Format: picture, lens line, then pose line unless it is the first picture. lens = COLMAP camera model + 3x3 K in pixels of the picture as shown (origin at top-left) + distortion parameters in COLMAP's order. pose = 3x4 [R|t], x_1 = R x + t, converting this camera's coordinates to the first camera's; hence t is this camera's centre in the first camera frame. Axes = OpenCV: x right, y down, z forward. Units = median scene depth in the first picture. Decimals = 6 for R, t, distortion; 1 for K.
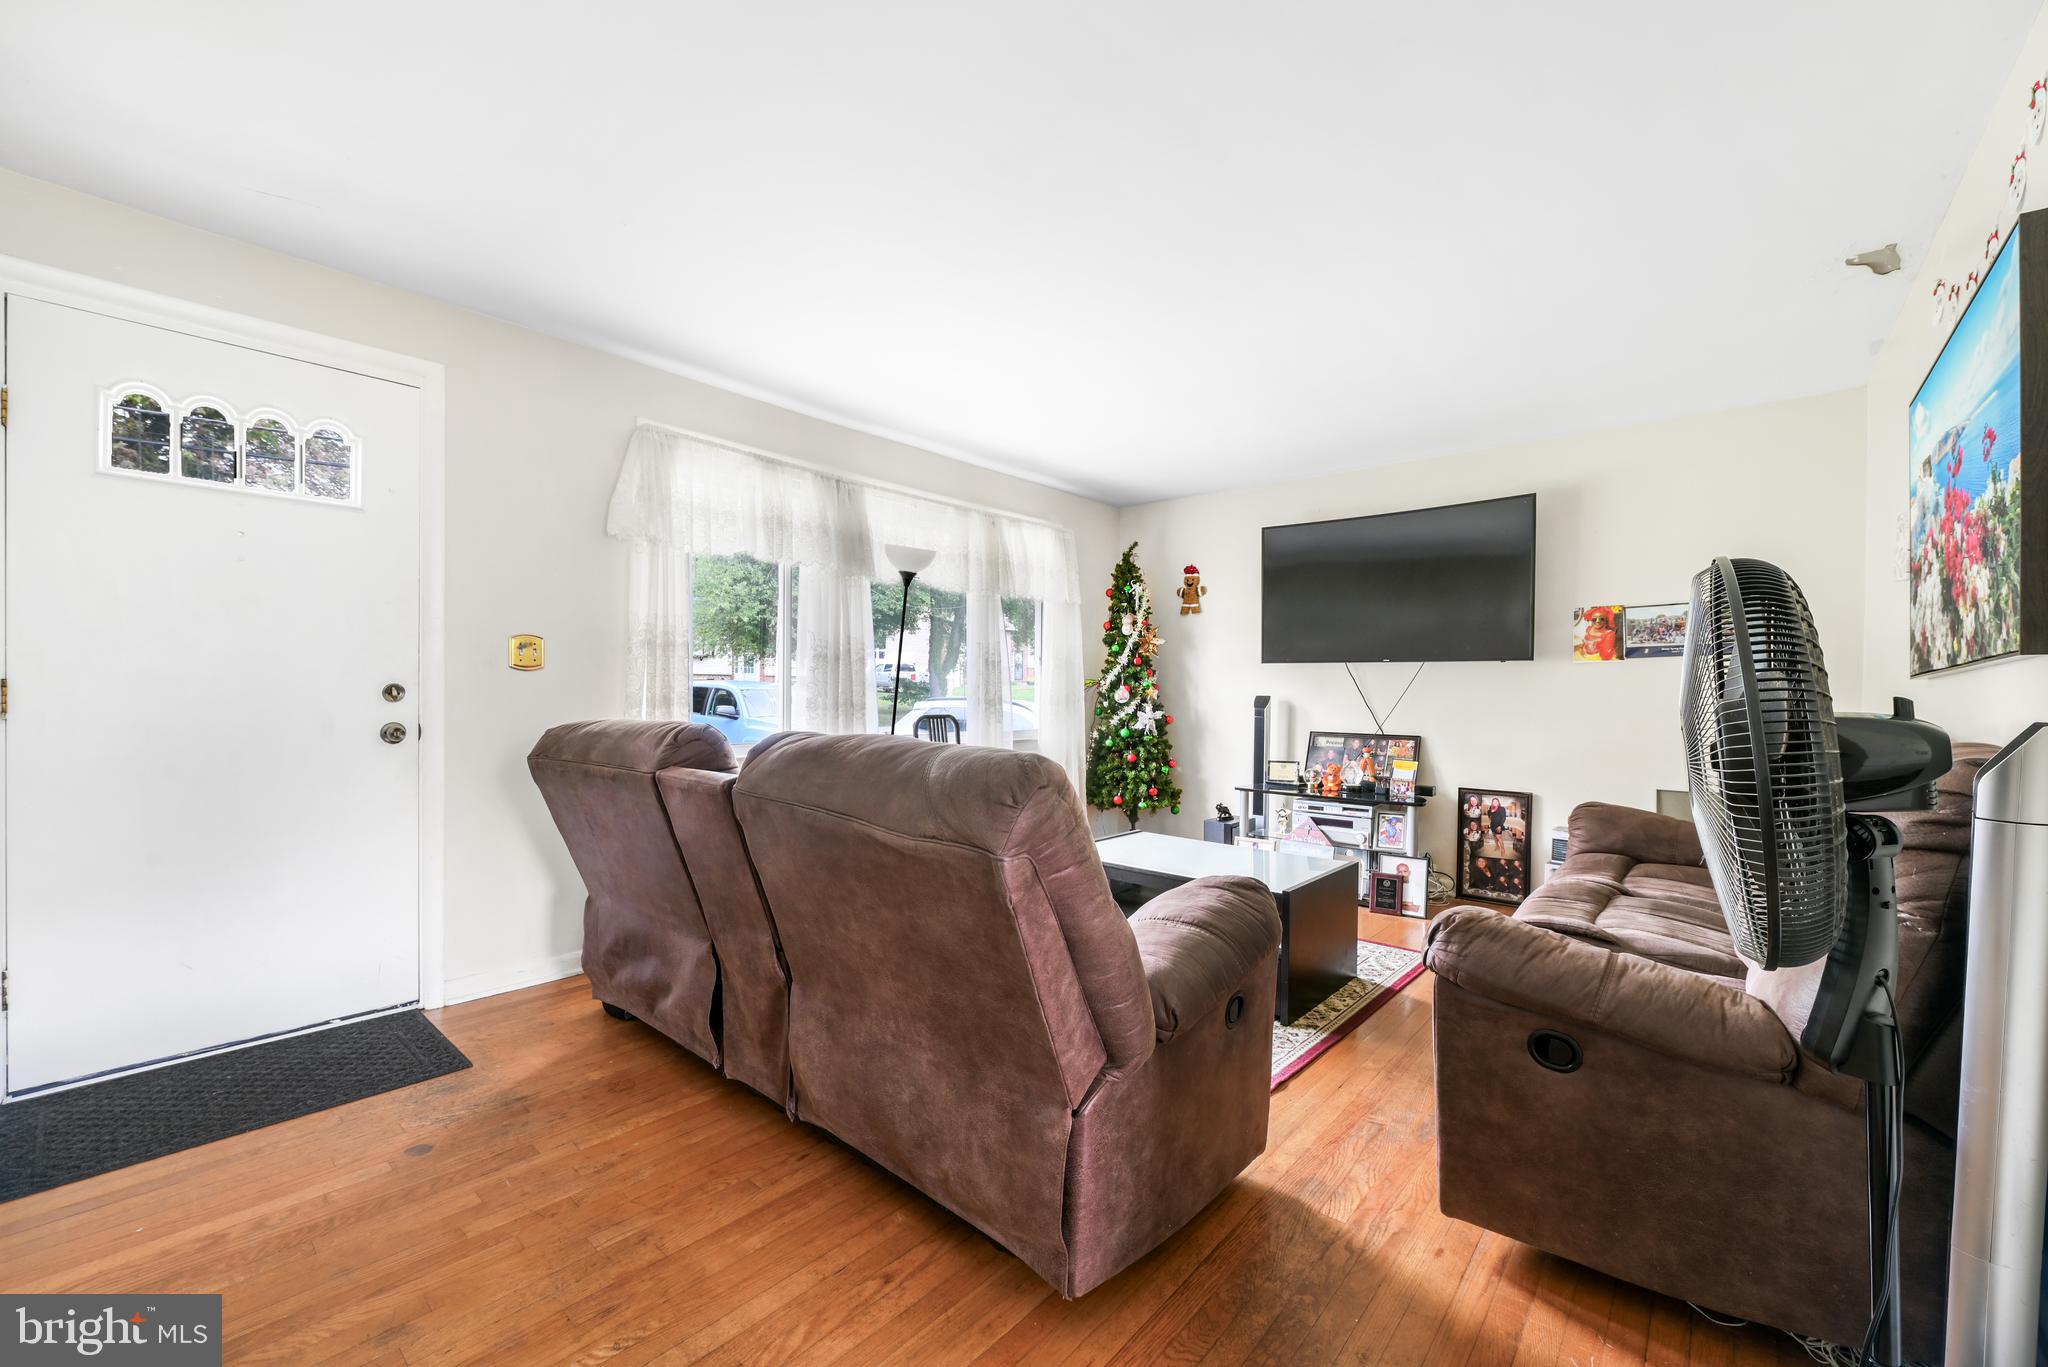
lens RADIAL K [[817.9, 0, 1037.0], [0, 817.9, 694.4], [0, 0, 1]] dist [-0.007610, 0.000522]
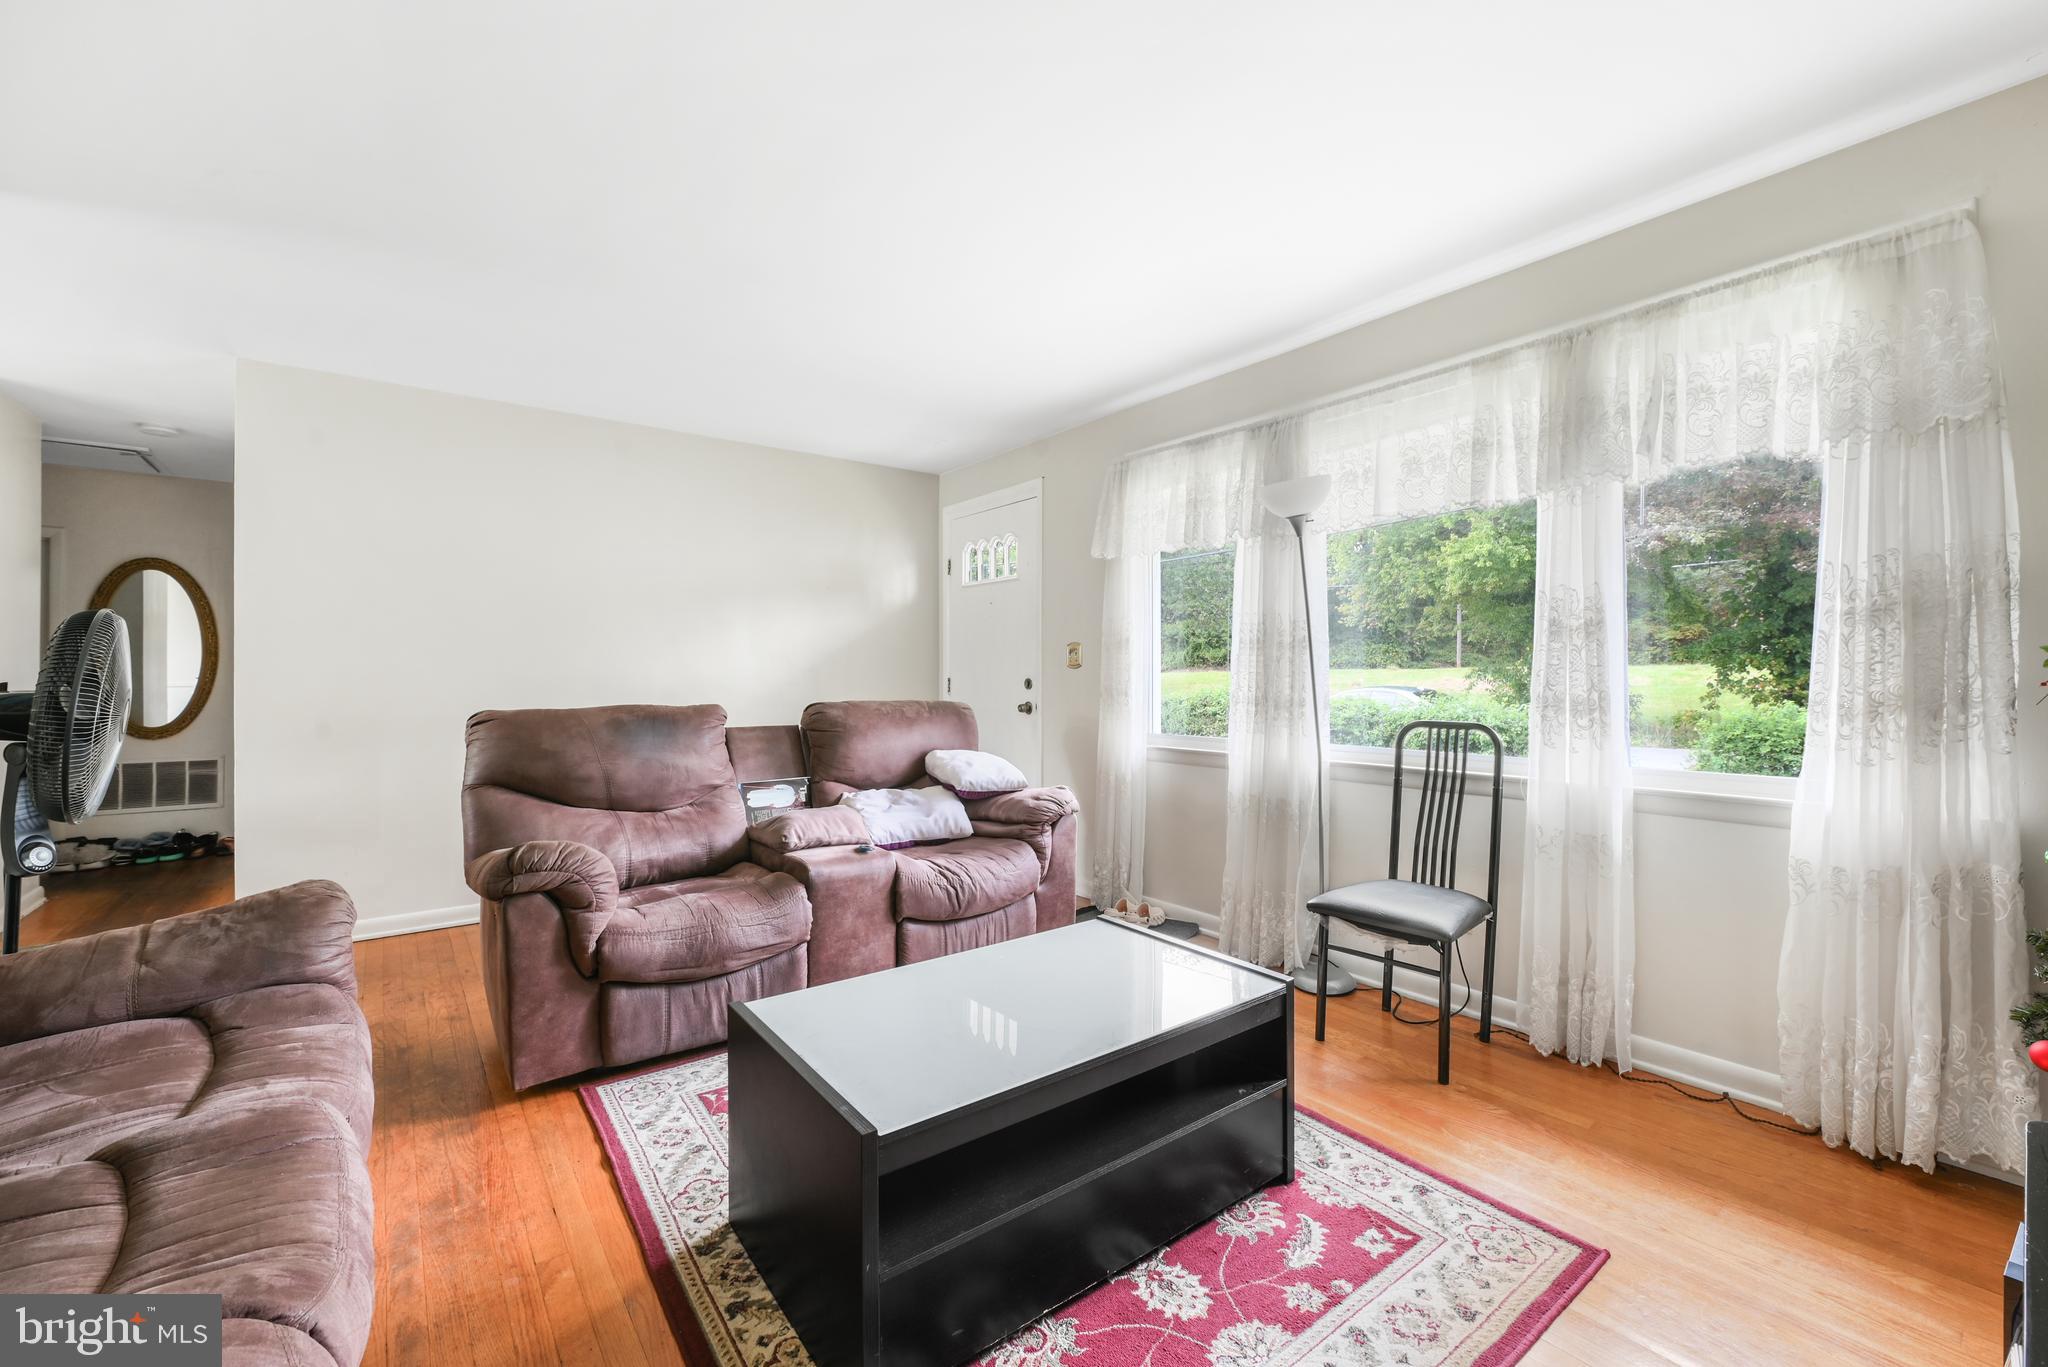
lens RADIAL K [[817.9, 0, 1032.7], [0, 817.9, 678.5], [0, 0, 1]] dist [-0.007610, 0.000522]
pose [[-0.193573, -0.008321, -0.981051, 0.486650], [-0.007029, 0.999950, -0.007094, -0.000677], [0.981061, 0.005523, -0.193622, 0.750154]]
